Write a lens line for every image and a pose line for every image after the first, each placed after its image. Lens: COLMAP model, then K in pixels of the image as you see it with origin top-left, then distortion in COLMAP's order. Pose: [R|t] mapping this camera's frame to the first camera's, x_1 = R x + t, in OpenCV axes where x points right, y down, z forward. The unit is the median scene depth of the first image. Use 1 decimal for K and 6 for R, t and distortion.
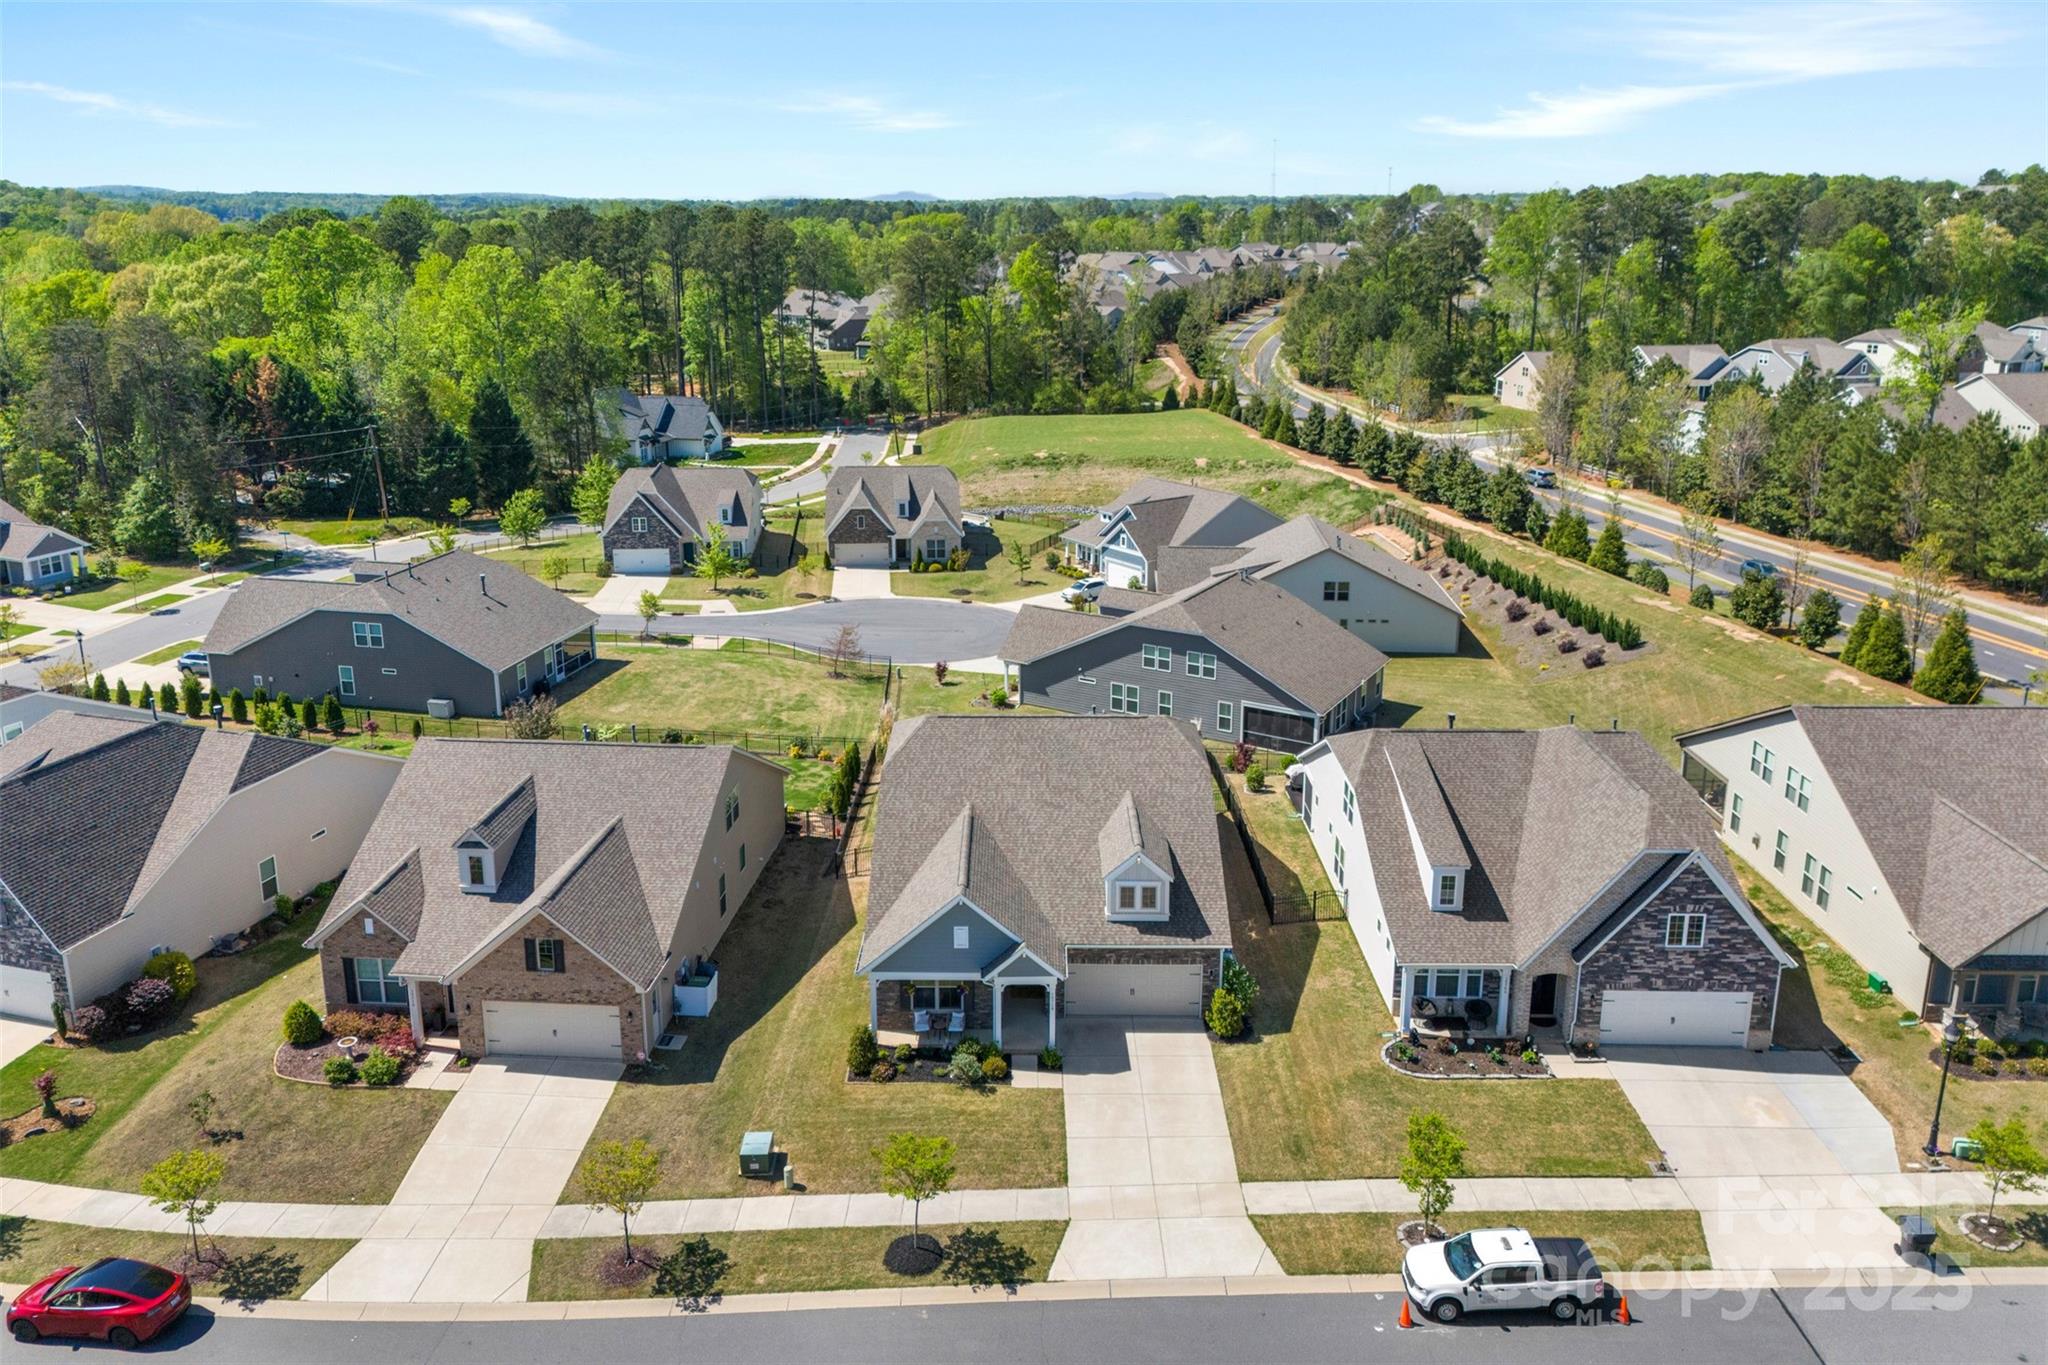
lens RADIAL K [[1503.4, 0, 1026.5], [0, 1503.4, 605.0], [0, 0, 1]] dist [0.090847, -0.107265]
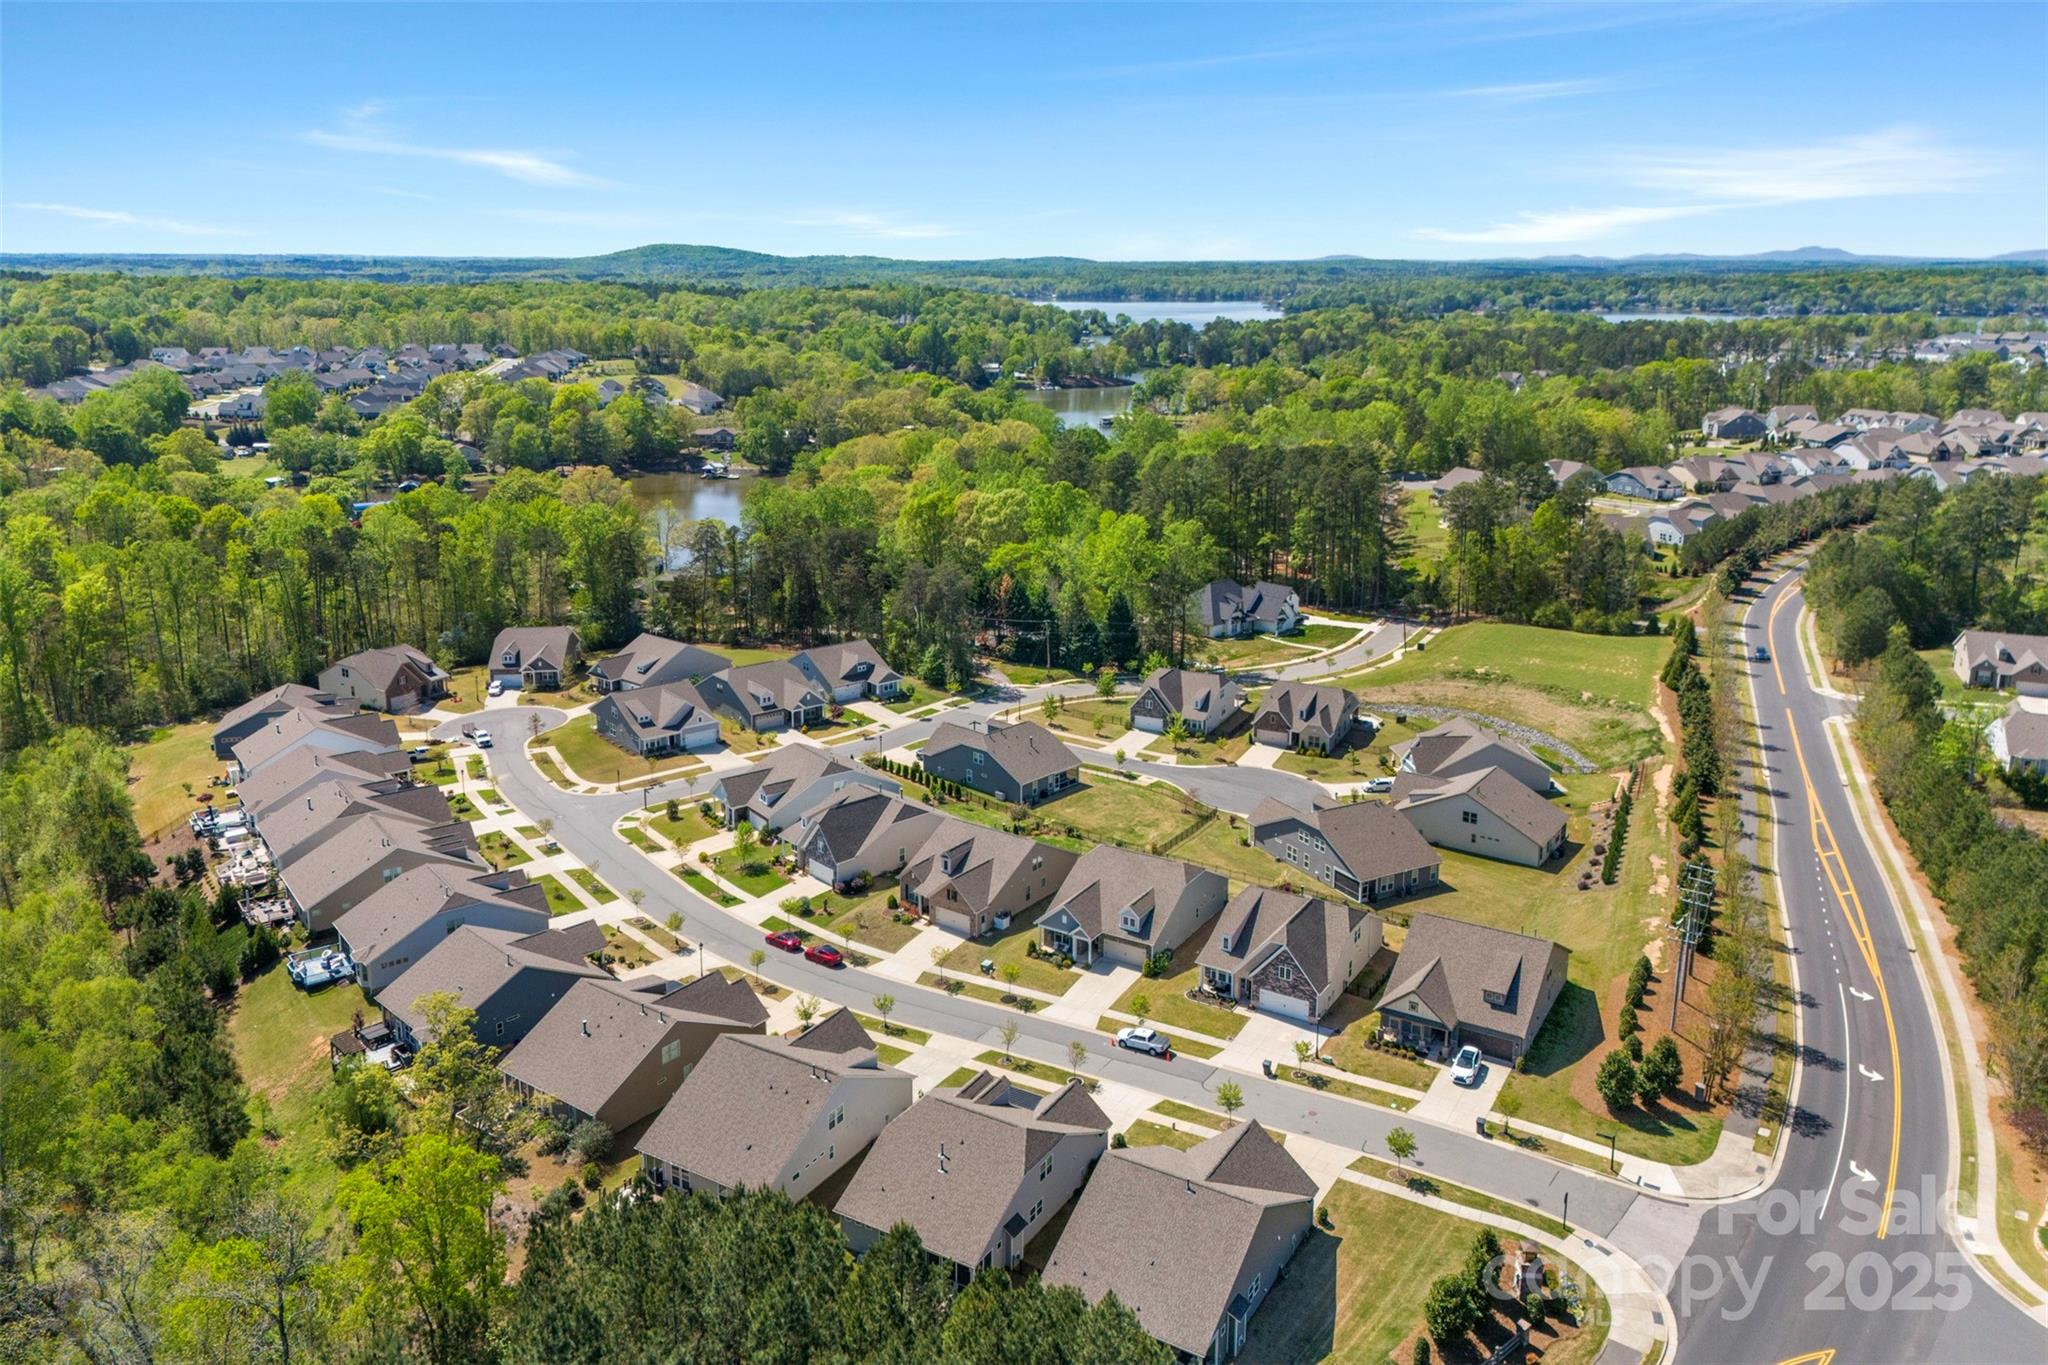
lens RADIAL K [[1496.1, 0, 1022.9], [0, 1496.1, 615.0], [0, 0, 1]] dist [0.108076, -0.117868]
pose [[0.856694, 0.120812, -0.501477, 1.276729], [-0.135158, 0.990793, 0.007797, -0.384921], [0.497802, 0.061099, 0.865136, -1.635776]]
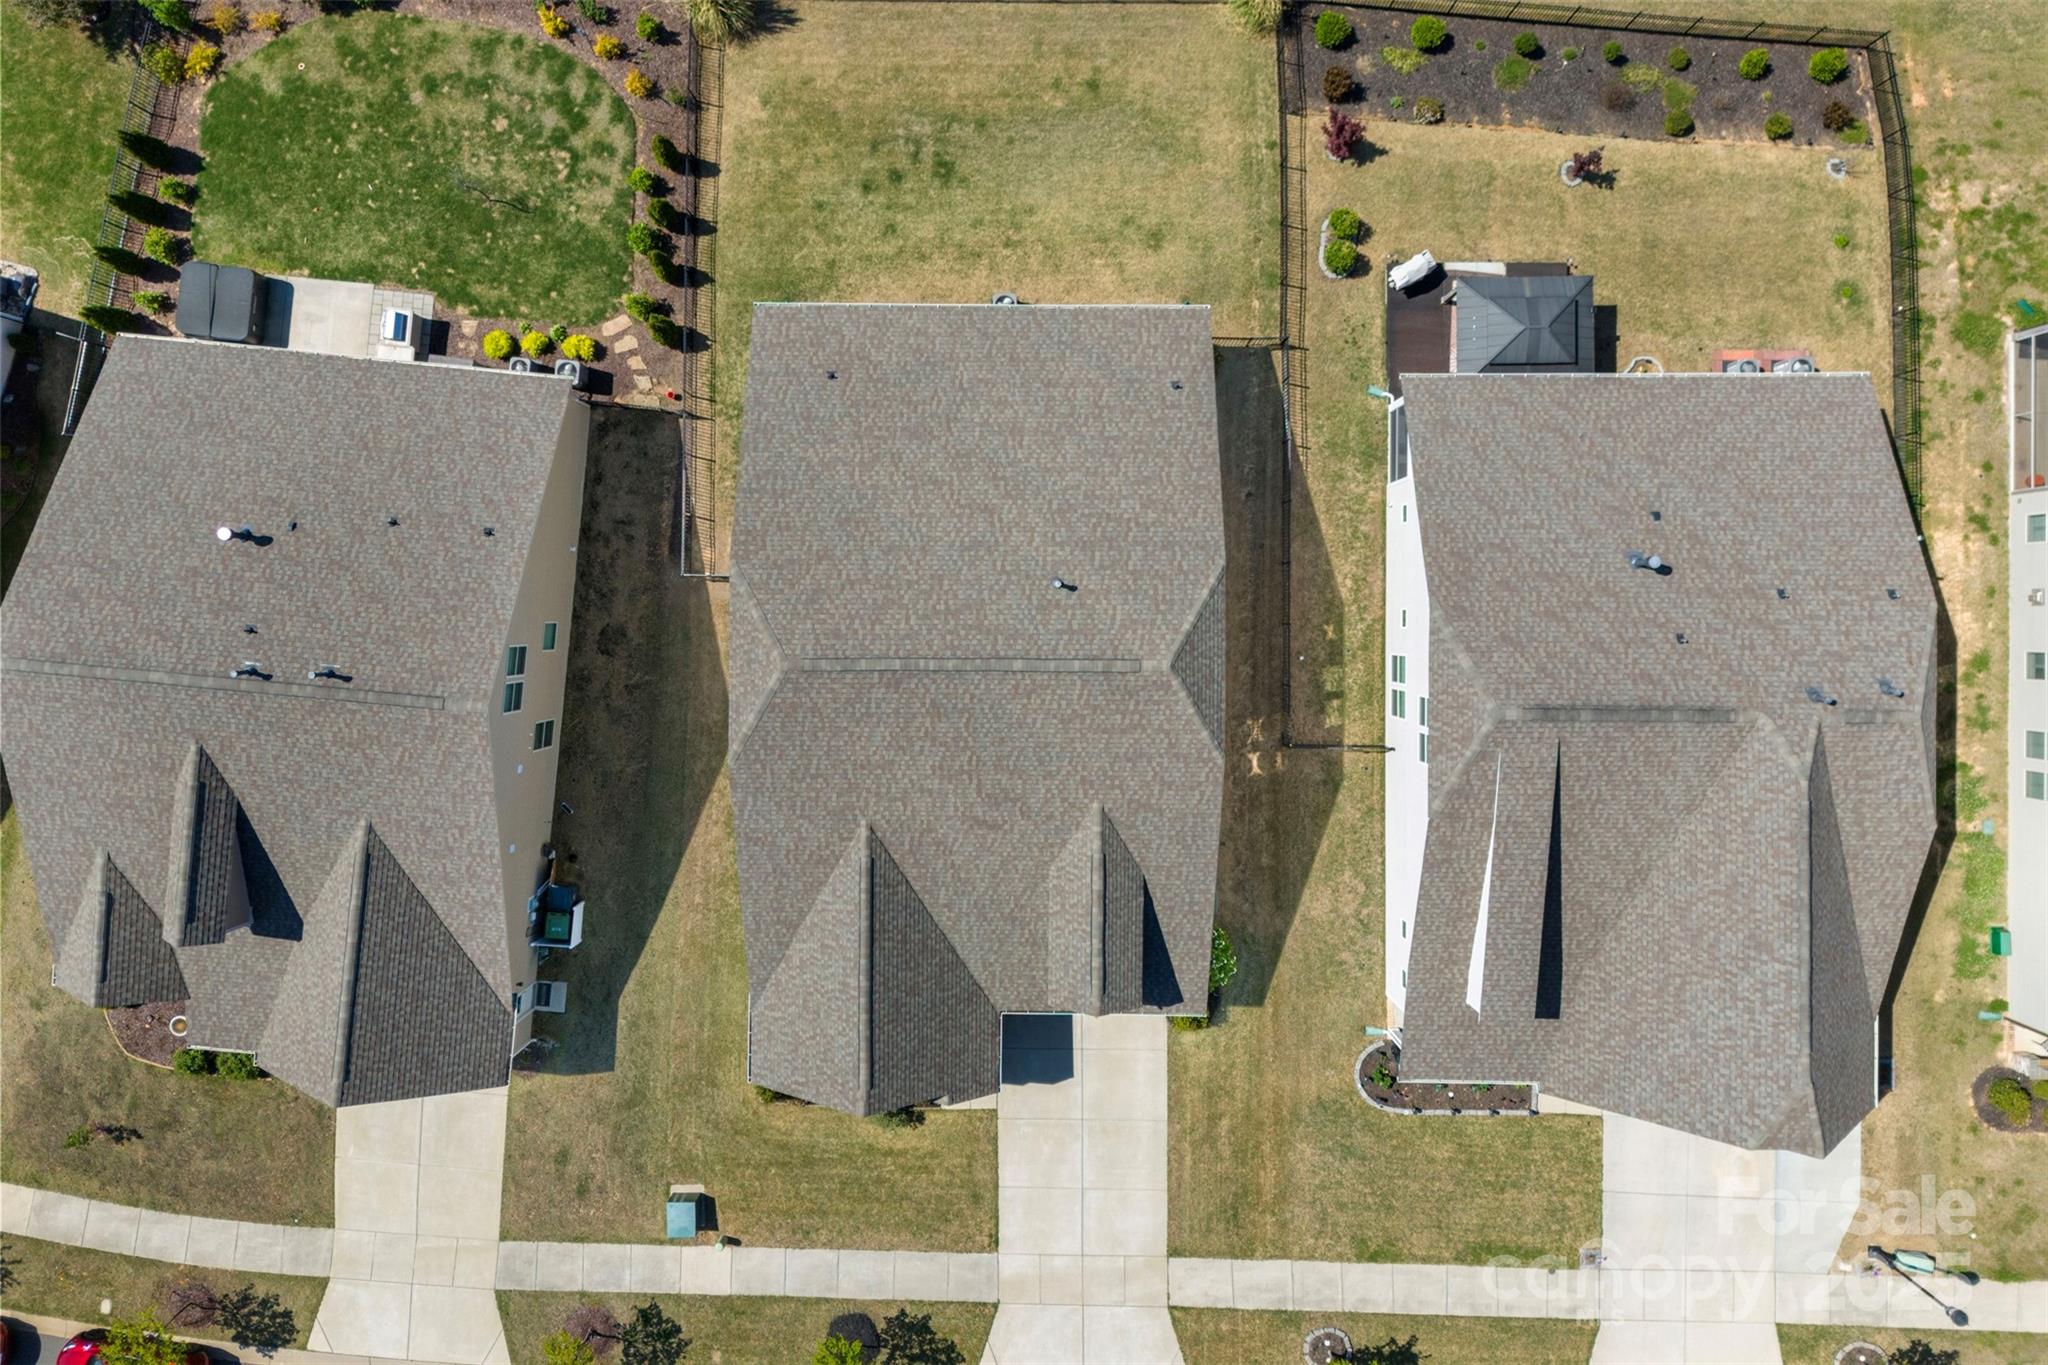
lens RADIAL K [[1496.1, 0, 1022.9], [0, 1496.1, 615.0], [0, 0, 1]] dist [0.108076, -0.117868]
pose [[0.999963, 0.005032, -0.007030, 0.041815], [0.005566, 0.247419, 0.968893, -0.607873], [0.006615, -0.968896, 0.247382, 0.998059]]
